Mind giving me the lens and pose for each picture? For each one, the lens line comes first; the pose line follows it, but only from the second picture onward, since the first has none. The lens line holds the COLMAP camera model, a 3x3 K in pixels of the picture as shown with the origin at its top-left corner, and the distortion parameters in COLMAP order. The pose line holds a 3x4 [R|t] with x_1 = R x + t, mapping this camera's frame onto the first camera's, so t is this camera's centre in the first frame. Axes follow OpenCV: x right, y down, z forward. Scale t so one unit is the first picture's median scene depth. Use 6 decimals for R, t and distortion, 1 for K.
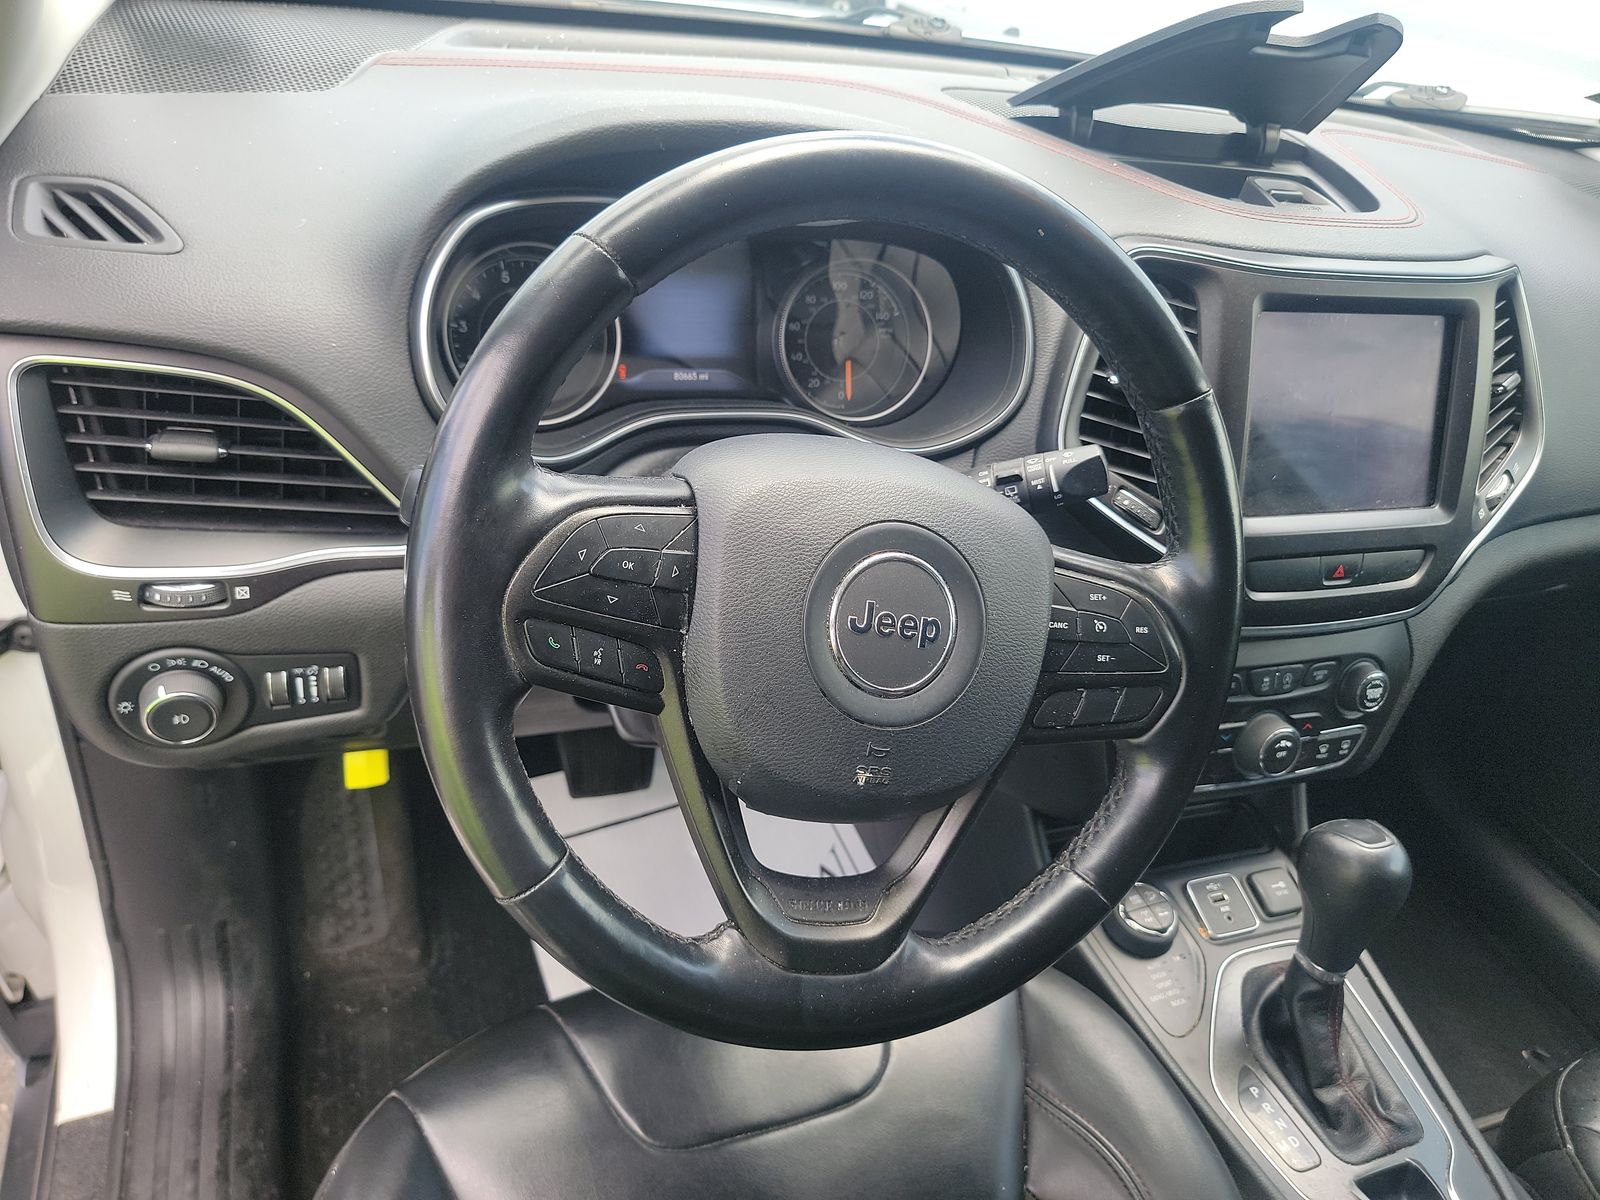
lens RADIAL K [[1140.7, 0, 794.8], [0, 1140.7, 596.5], [0, 0, 1]] dist [0.065428, -0.054615]
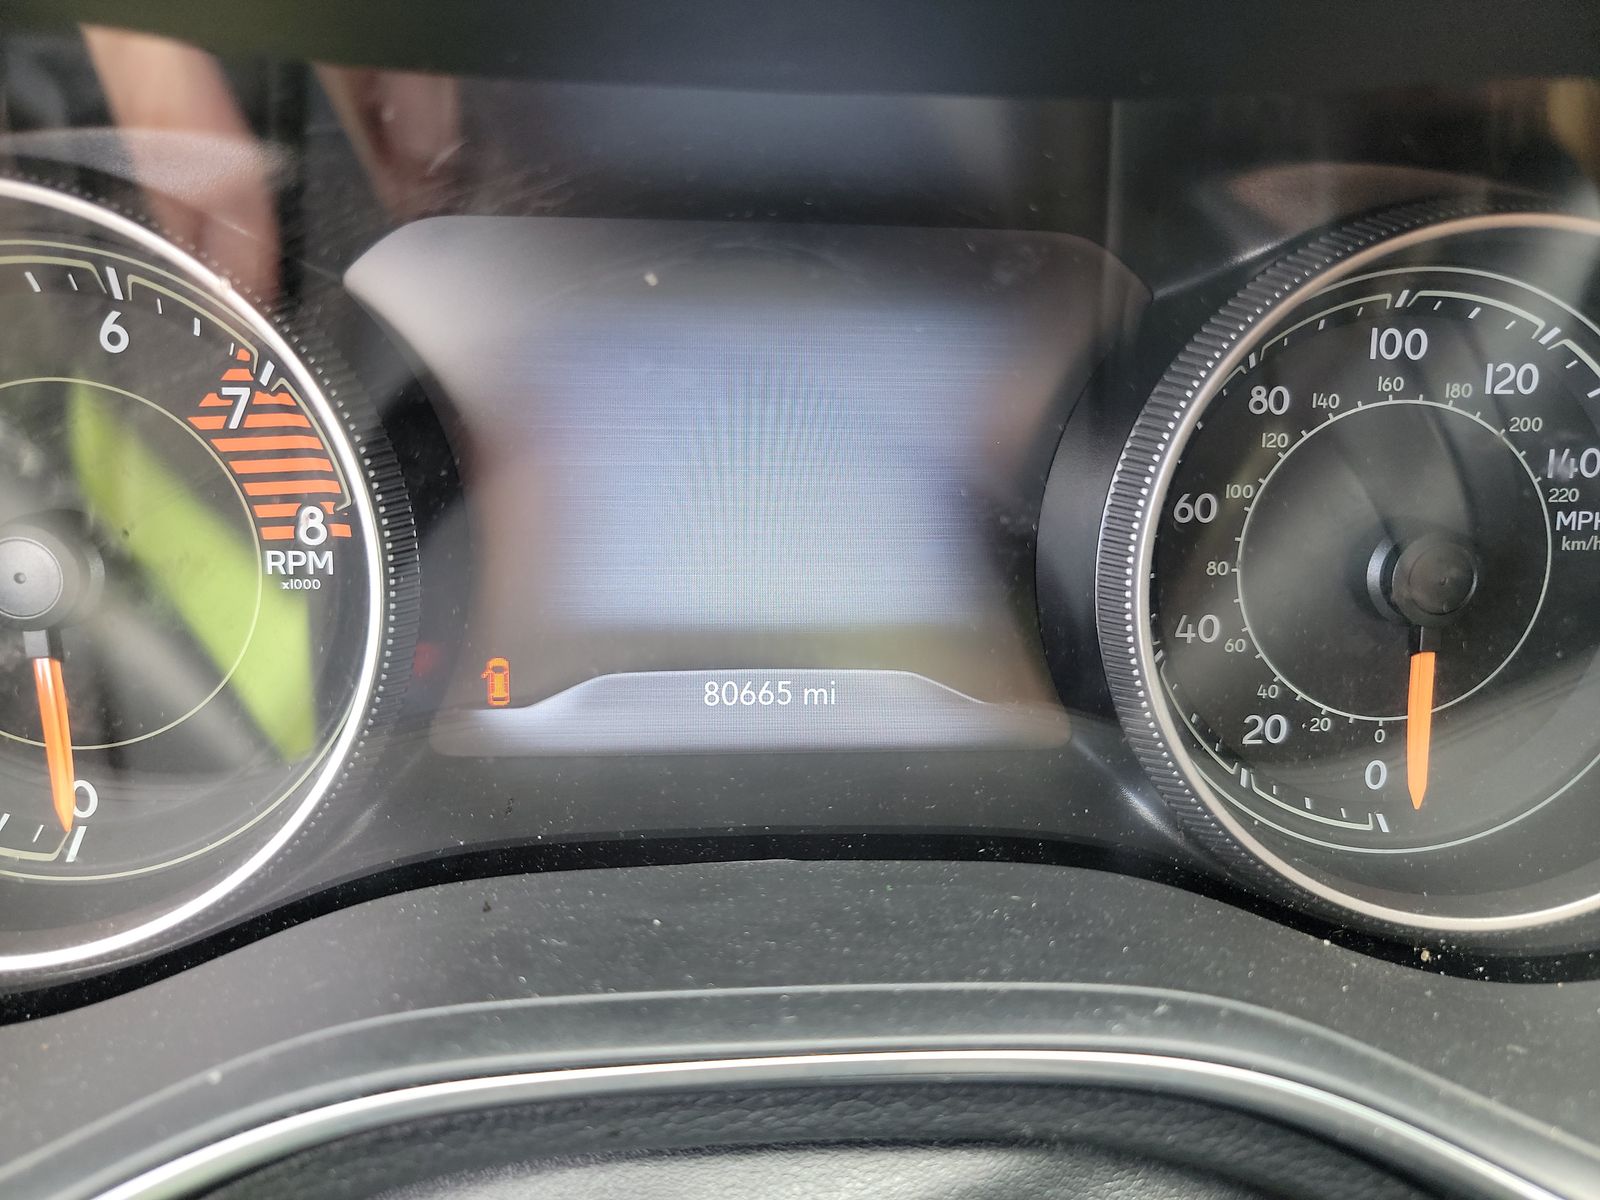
lens RADIAL K [[1145.7, 0, 795.7], [0, 1145.7, 561.8], [0, 0, 1]] dist [0.058695, -0.055280]
pose [[0.961702, 0.054143, -0.268698, -0.014975], [-0.063605, 0.997620, -0.026629, -0.196849], [0.266616, 0.042699, 0.962856, 0.681754]]
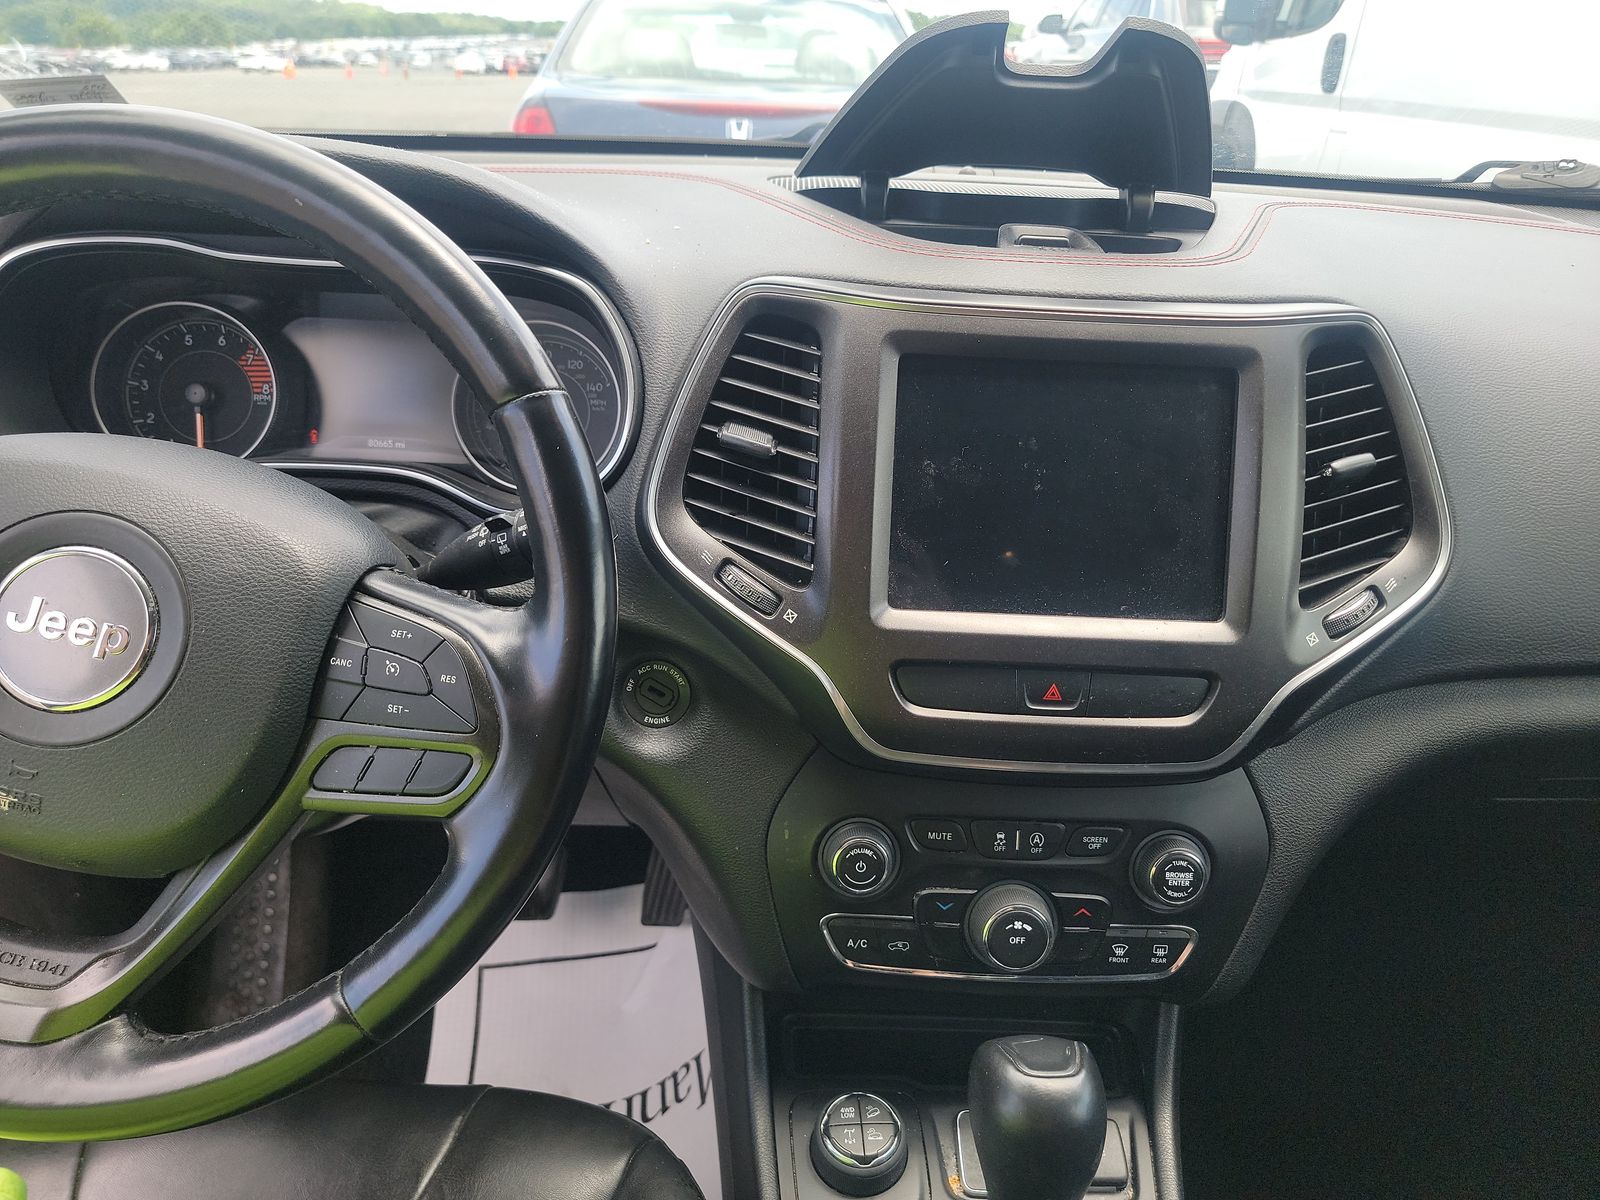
lens RADIAL K [[1140.7, 0, 794.8], [0, 1140.7, 596.5], [0, 0, 1]] dist [0.065428, -0.054615]
pose [[0.934895, 0.043035, -0.352304, 0.538476], [-0.103942, 0.982299, -0.155836, 0.048151], [0.339362, 0.182310, 0.922820, 0.215823]]
